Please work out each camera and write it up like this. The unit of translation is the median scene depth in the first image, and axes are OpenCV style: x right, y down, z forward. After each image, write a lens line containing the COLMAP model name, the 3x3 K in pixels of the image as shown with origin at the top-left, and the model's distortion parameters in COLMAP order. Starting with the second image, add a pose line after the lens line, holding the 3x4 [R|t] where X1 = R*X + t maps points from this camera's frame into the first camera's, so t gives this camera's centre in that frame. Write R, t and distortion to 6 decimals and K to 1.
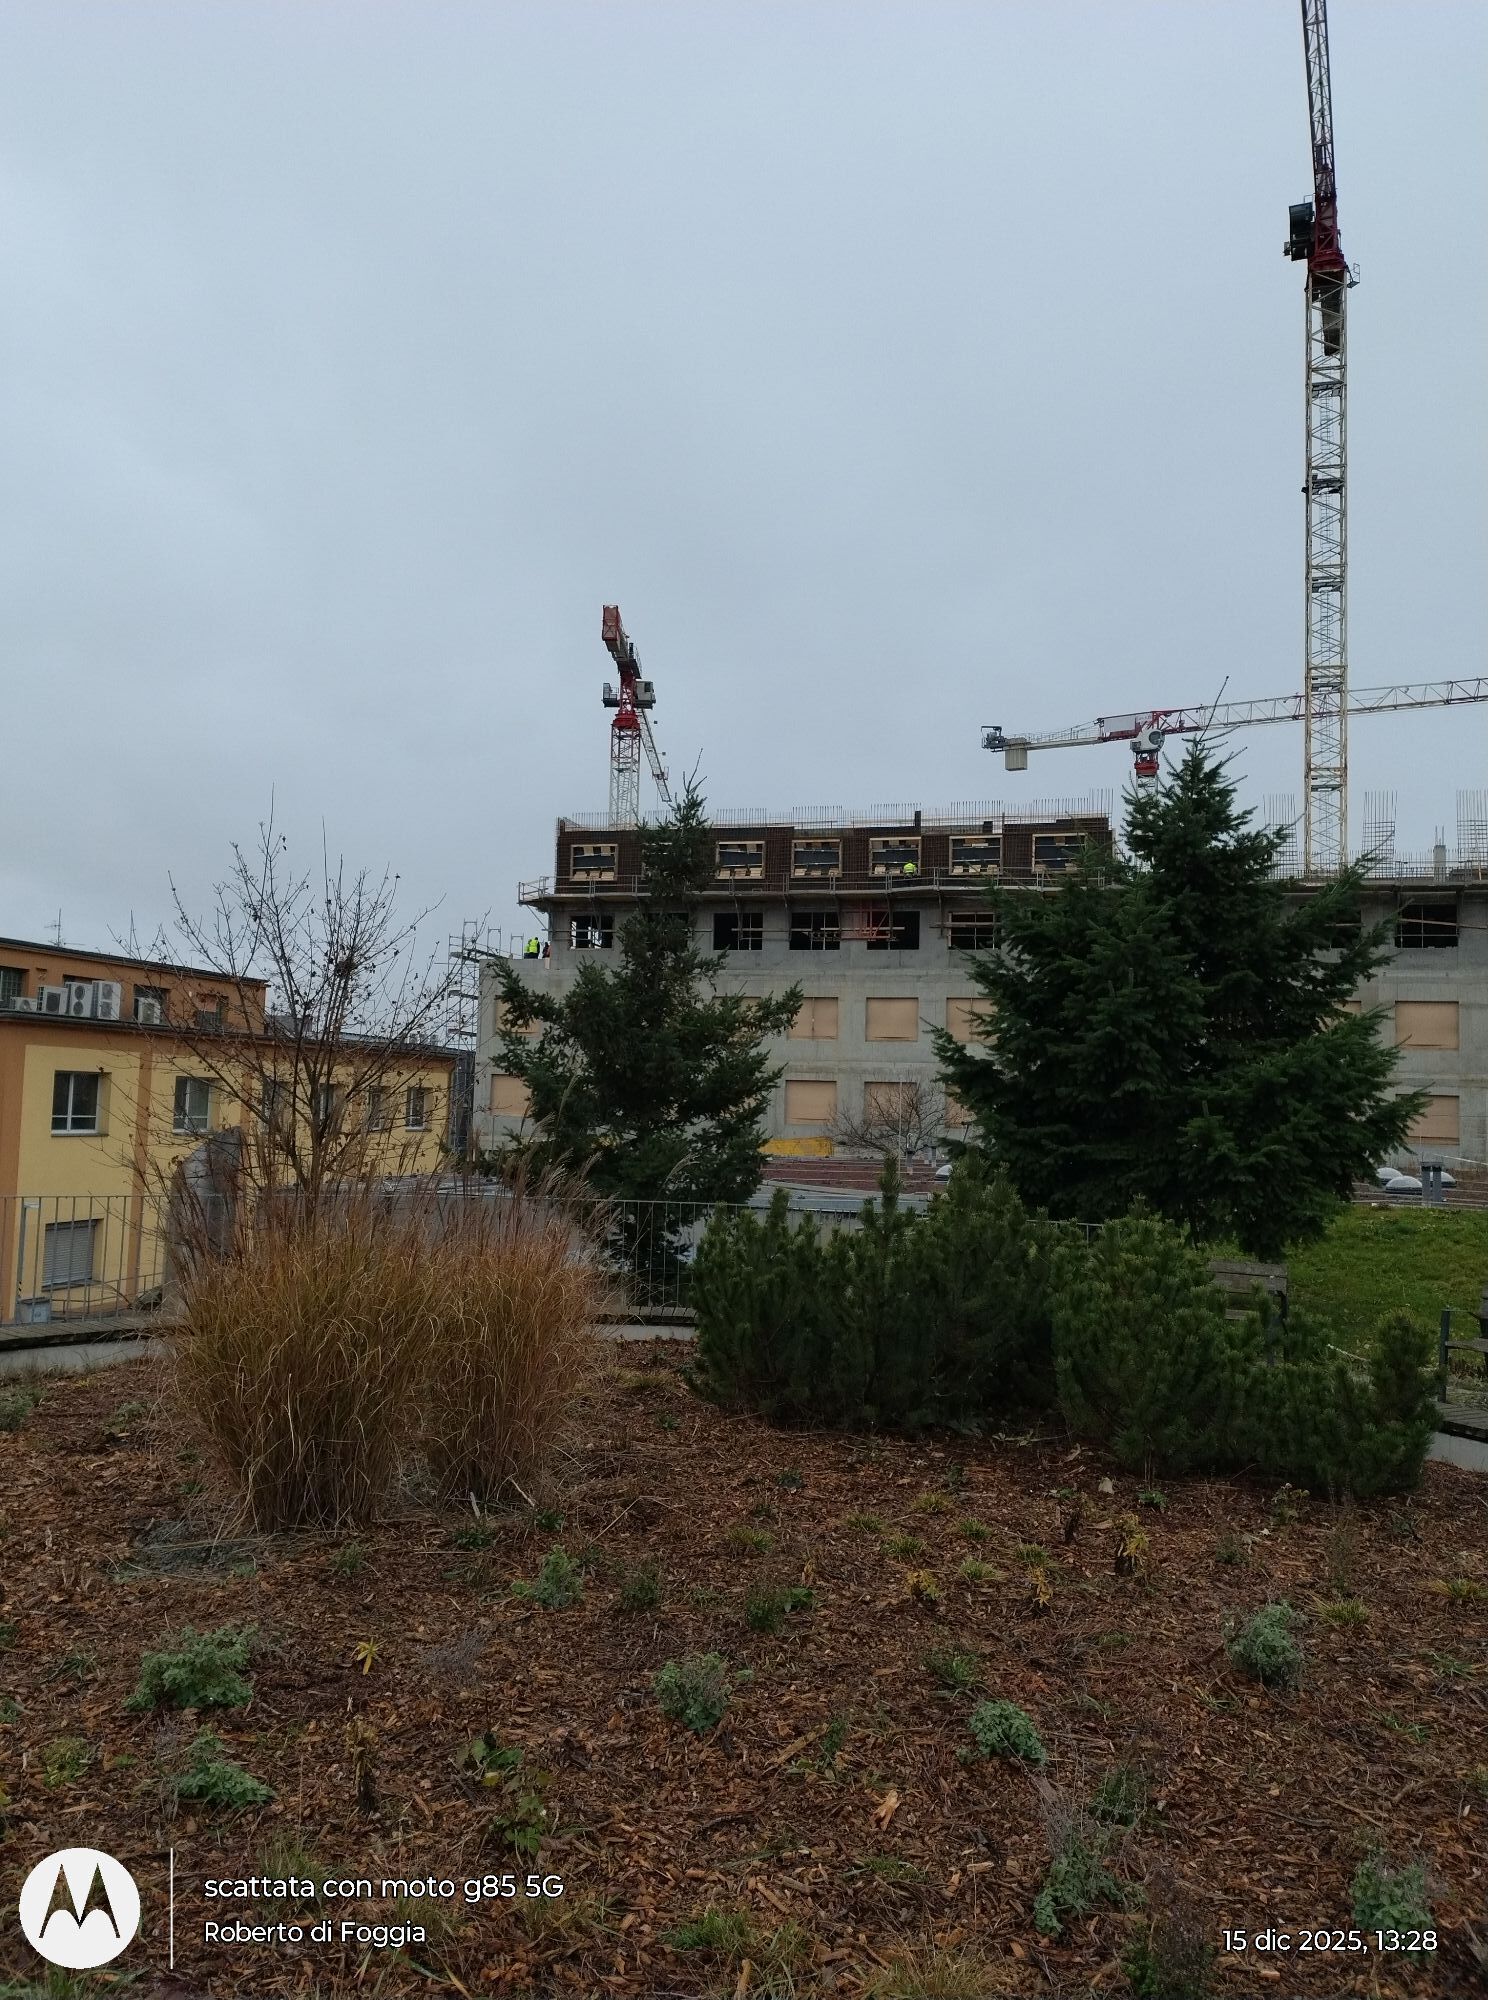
lens RADIAL K [[1518.0, 0, 710.6], [0, 1518.0, 989.3], [0, 0, 1]] dist [0.085629, -0.118757]
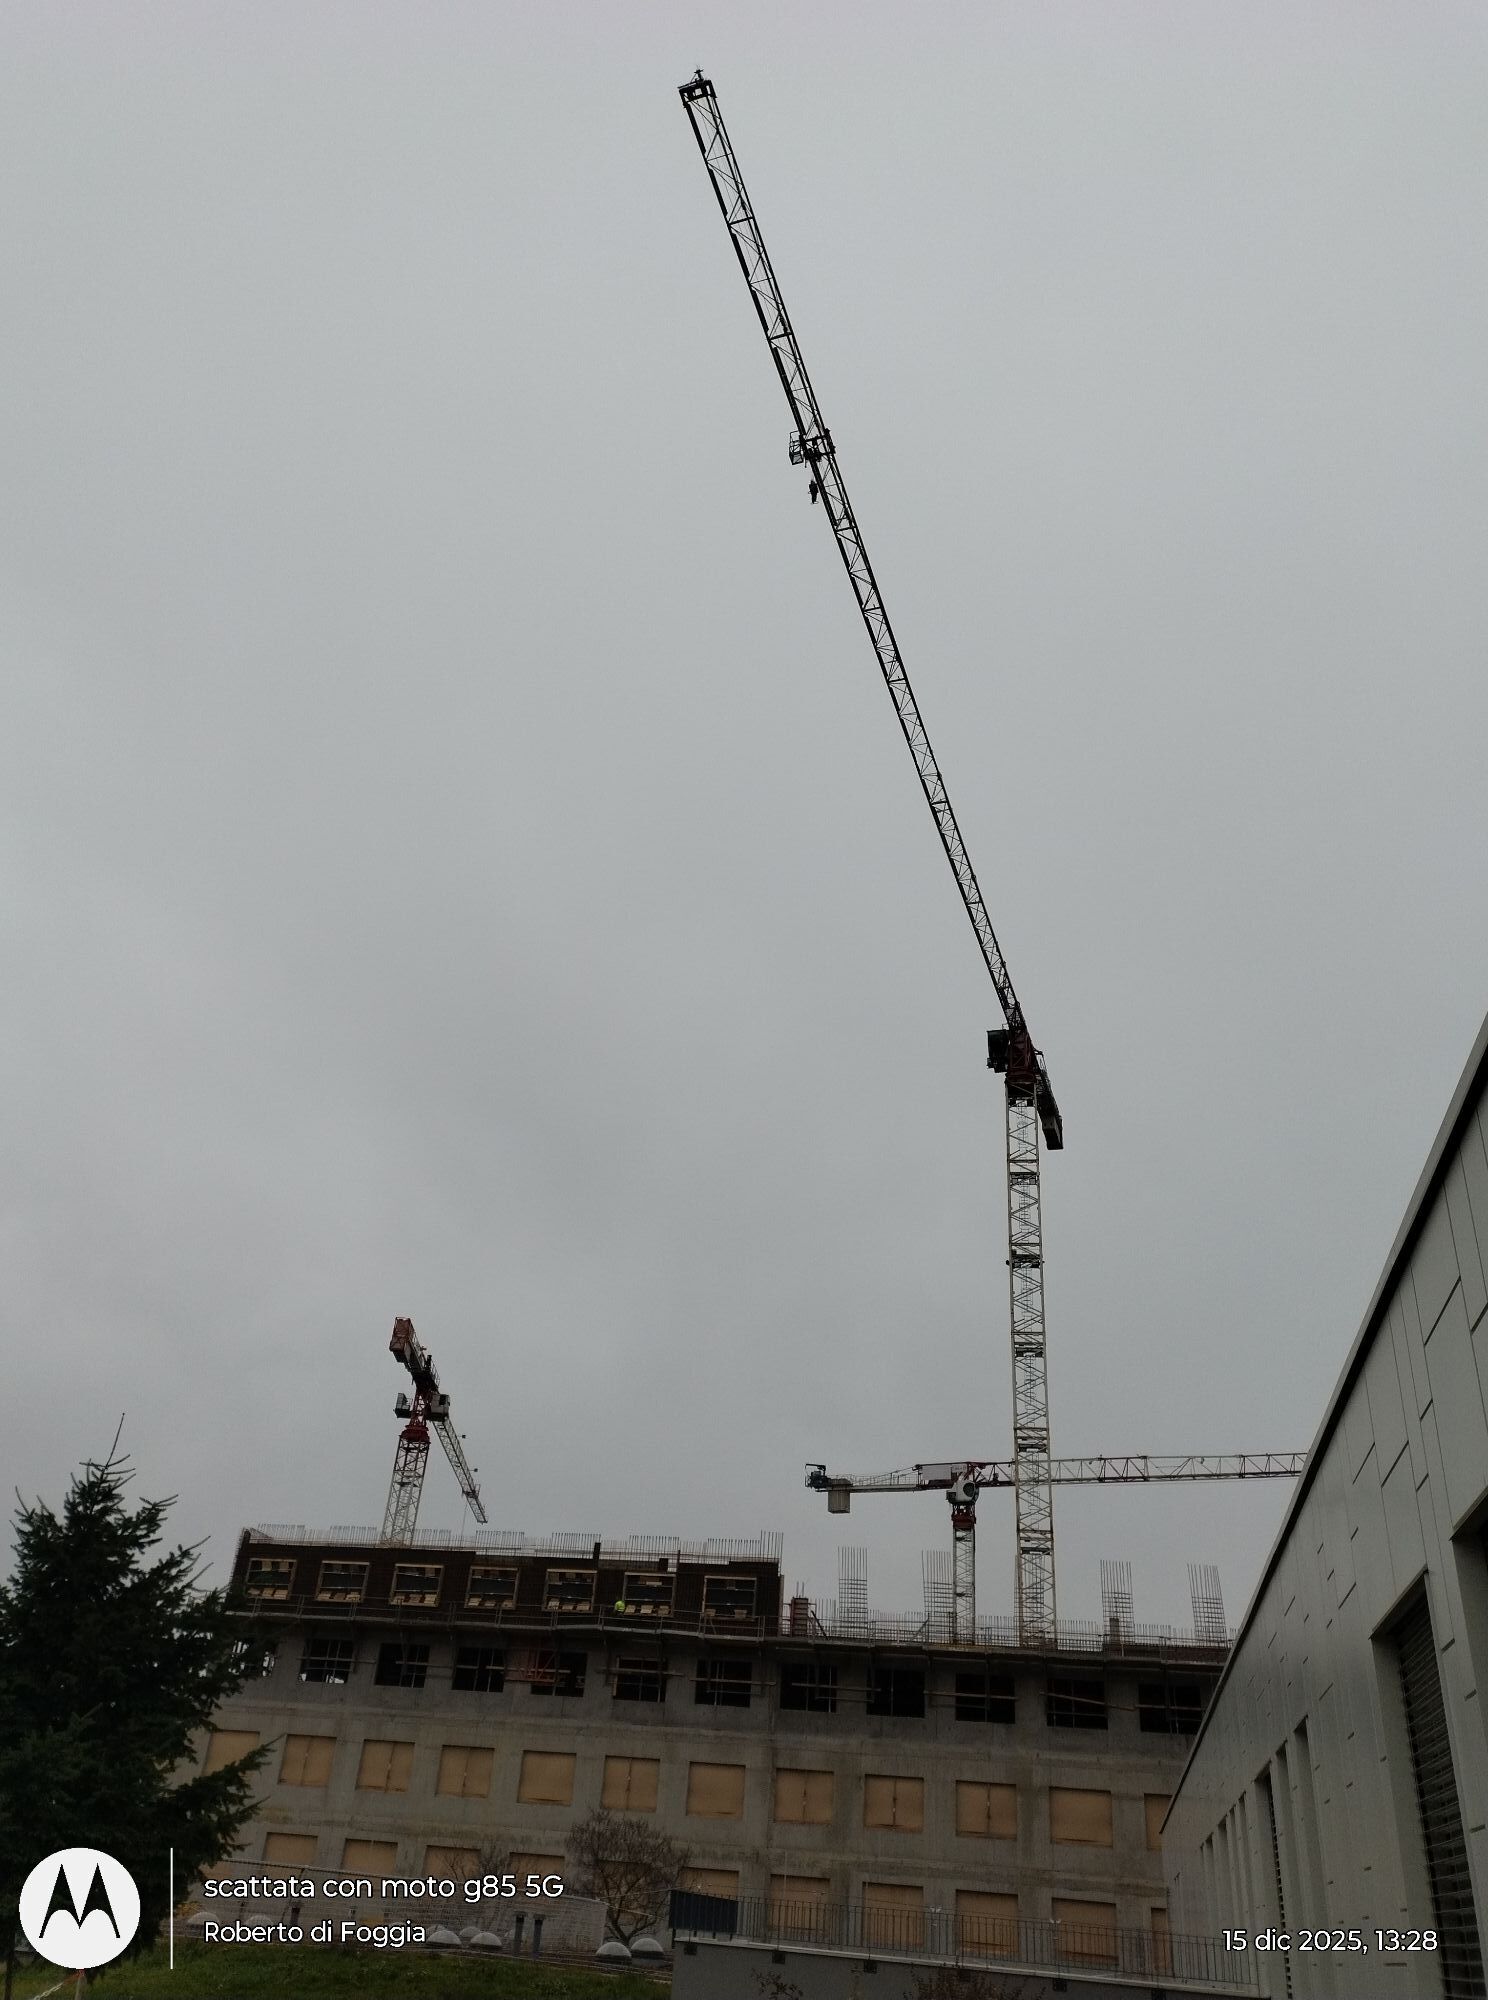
lens RADIAL K [[1518.0, 0, 713.3], [0, 1518.0, 1010.6], [0, 0, 1]] dist [0.085629, -0.118757]
pose [[0.996153, 0.080096, 0.035549, 0.150152], [-0.056585, 0.897692, -0.436975, 0.004174], [-0.066912, 0.433283, 0.898771, -0.059406]]
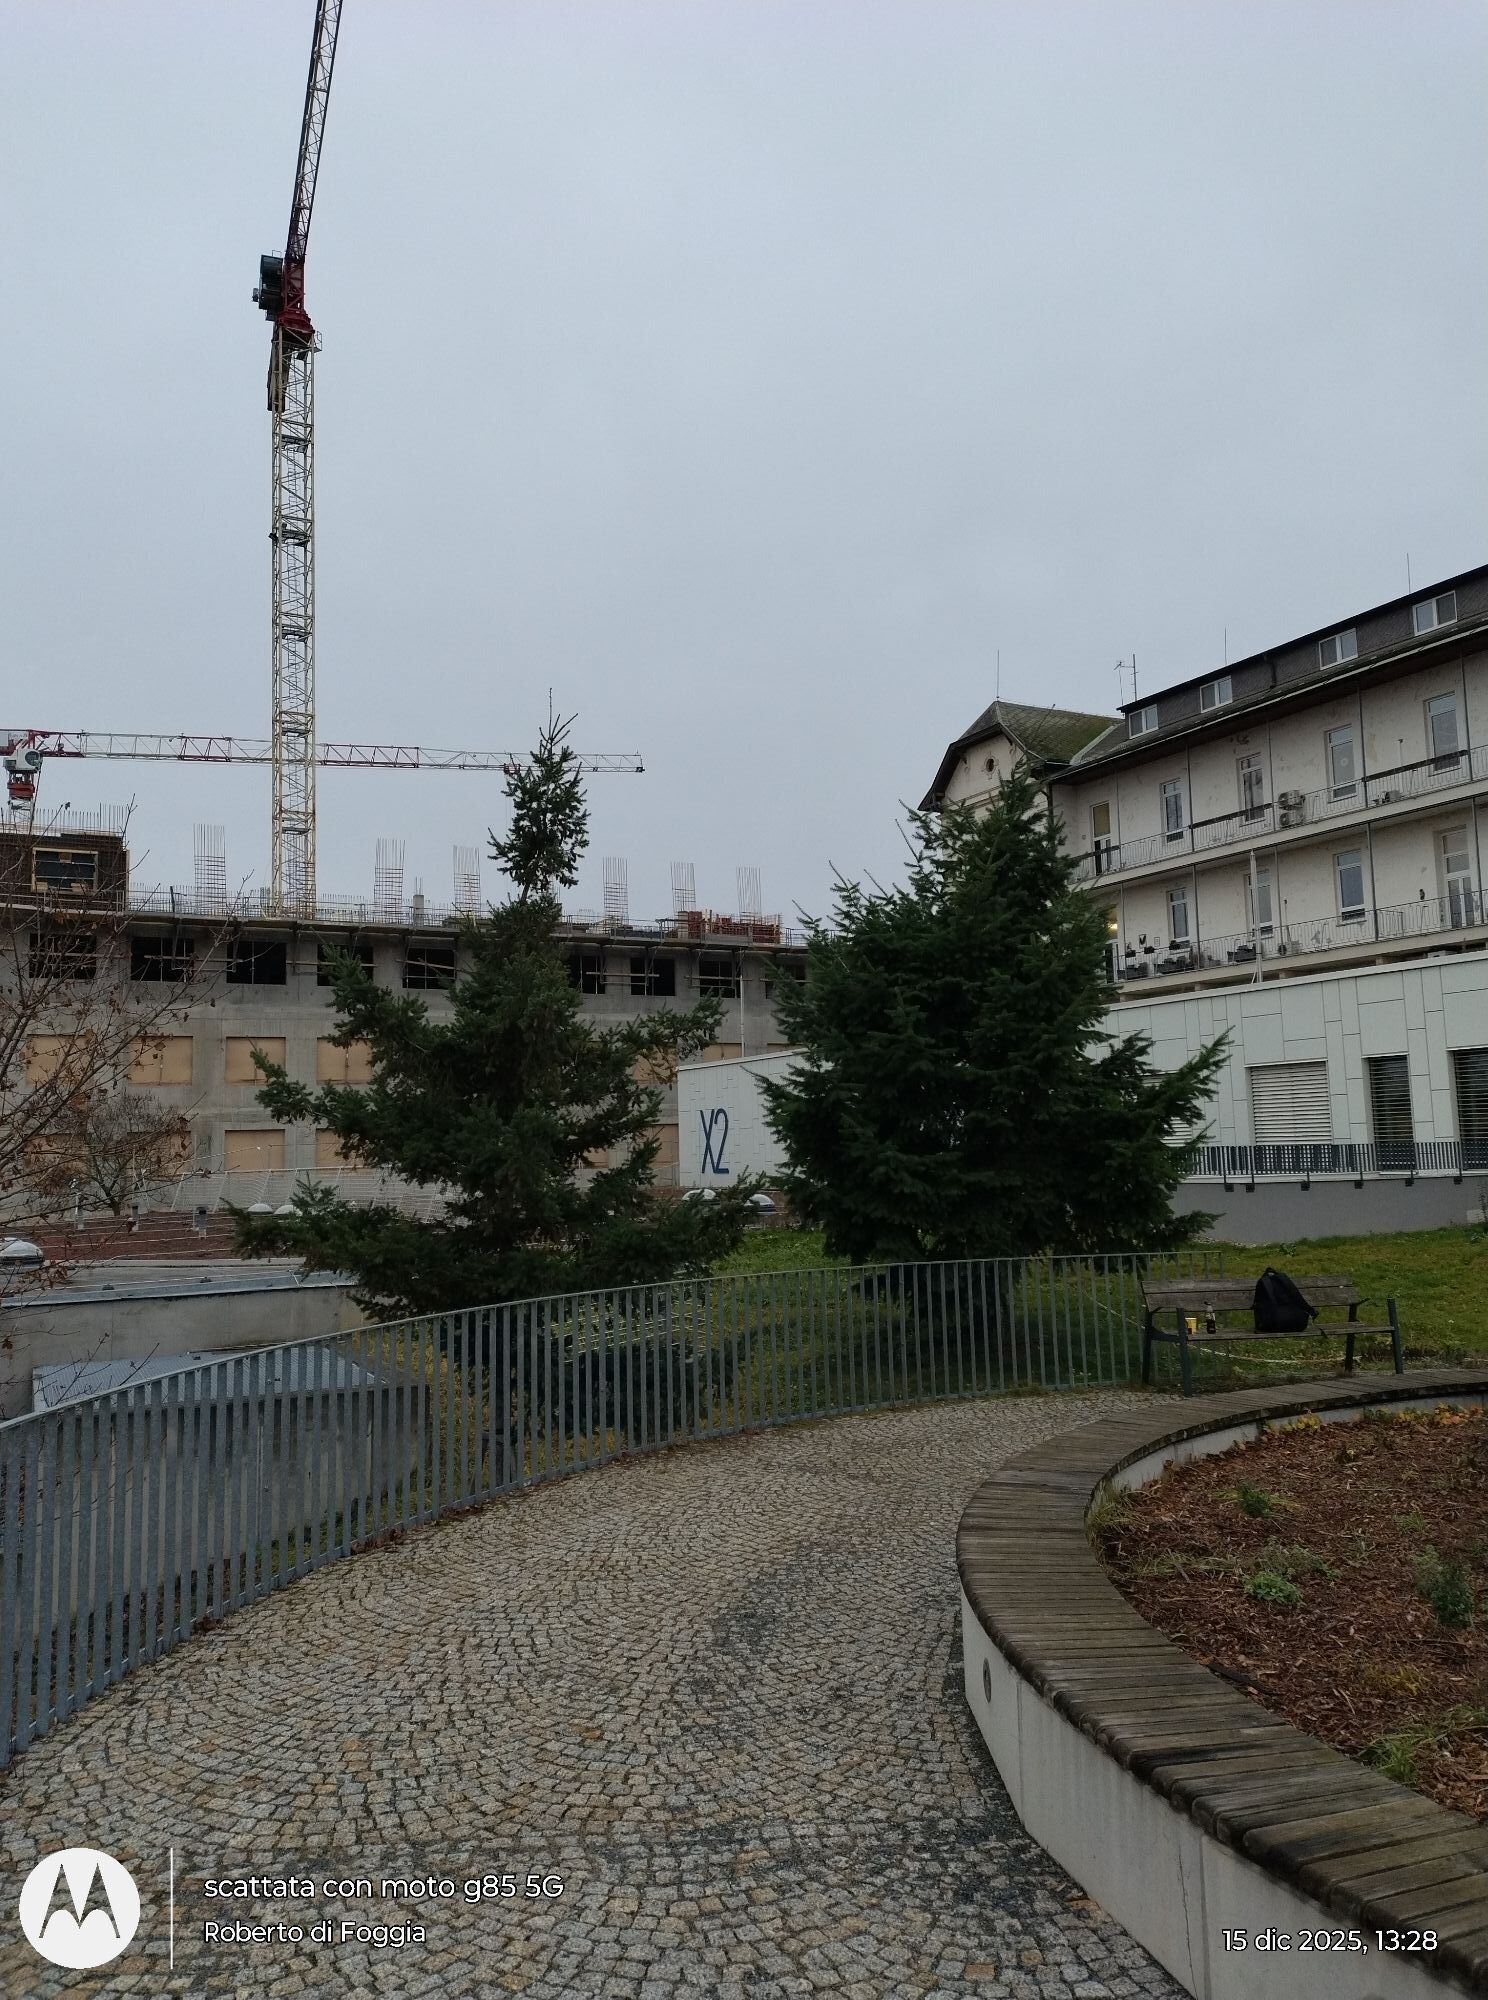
lens RADIAL K [[1518.0, 0, 714.5], [0, 1518.0, 984.8], [0, 0, 1]] dist [0.085629, -0.118757]
pose [[0.727678, 0.031556, 0.685193, -0.106659], [-0.010713, 0.999342, -0.034646, 0.004111], [-0.685836, 0.017871, 0.727537, 0.085200]]
